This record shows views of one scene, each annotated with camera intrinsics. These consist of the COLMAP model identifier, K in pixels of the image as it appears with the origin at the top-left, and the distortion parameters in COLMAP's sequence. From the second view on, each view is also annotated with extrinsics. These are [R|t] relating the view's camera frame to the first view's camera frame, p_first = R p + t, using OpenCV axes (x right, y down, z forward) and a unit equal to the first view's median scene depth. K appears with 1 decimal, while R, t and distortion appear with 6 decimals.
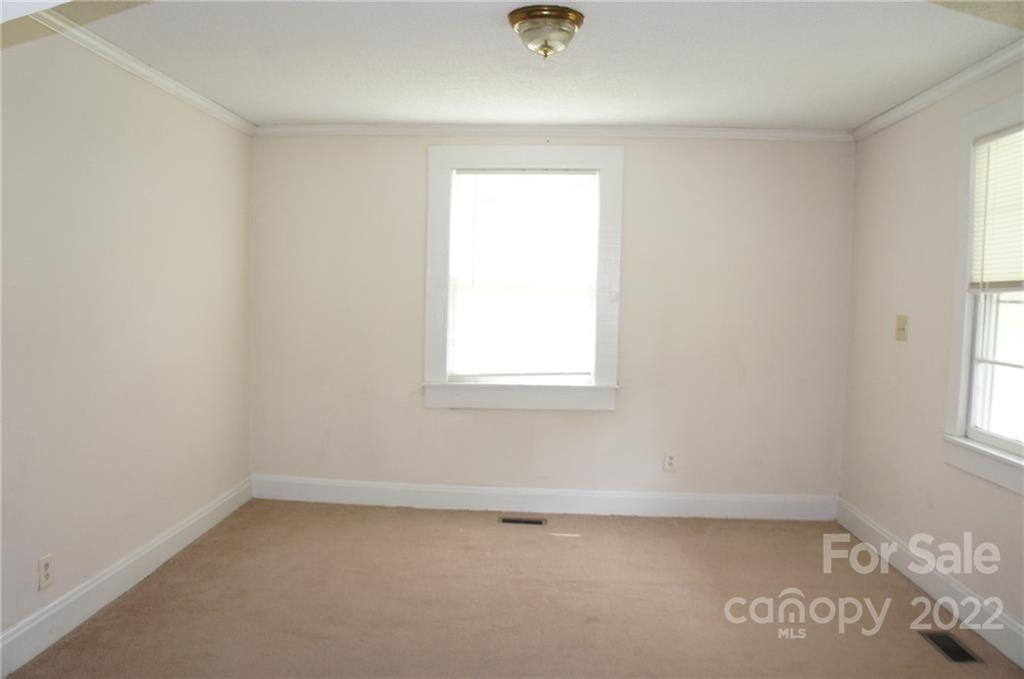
lens RADIAL K [[830.0, 0, 497.3], [0, 830.0, 319.4], [0, 0, 1]] dist [-0.286099, 0.353210]
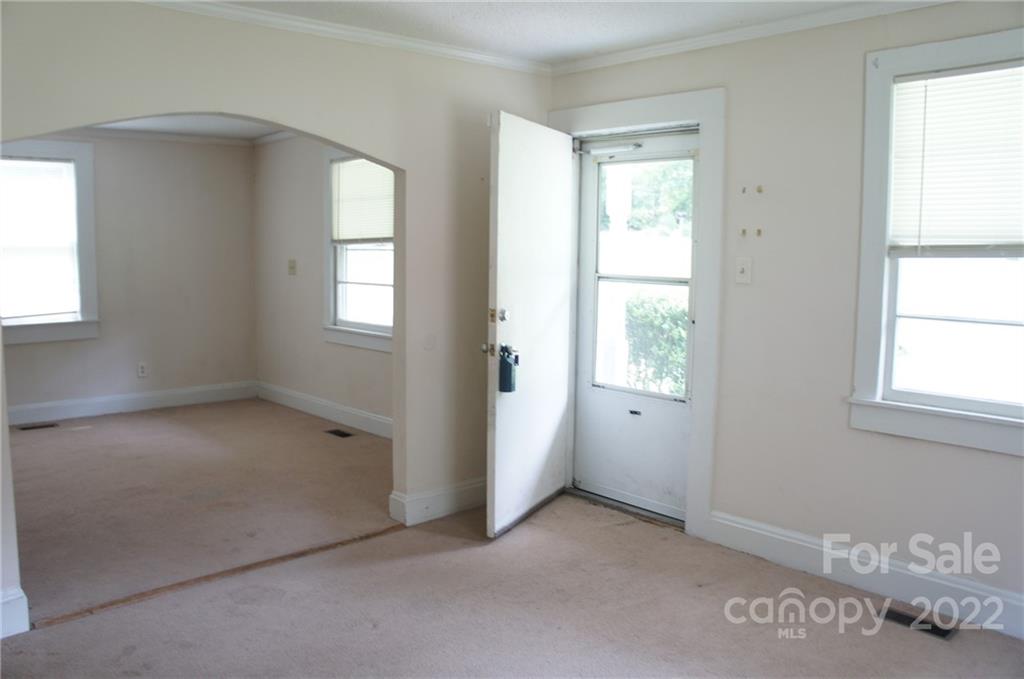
lens RADIAL K [[830.0, 0, 497.3], [0, 830.0, 319.4], [0, 0, 1]] dist [-0.286099, 0.353210]
pose [[0.706725, -0.081425, 0.702788, -0.372072], [0.035764, 0.996197, 0.079454, -0.000231], [-0.706584, -0.031018, 0.706949, -0.482578]]
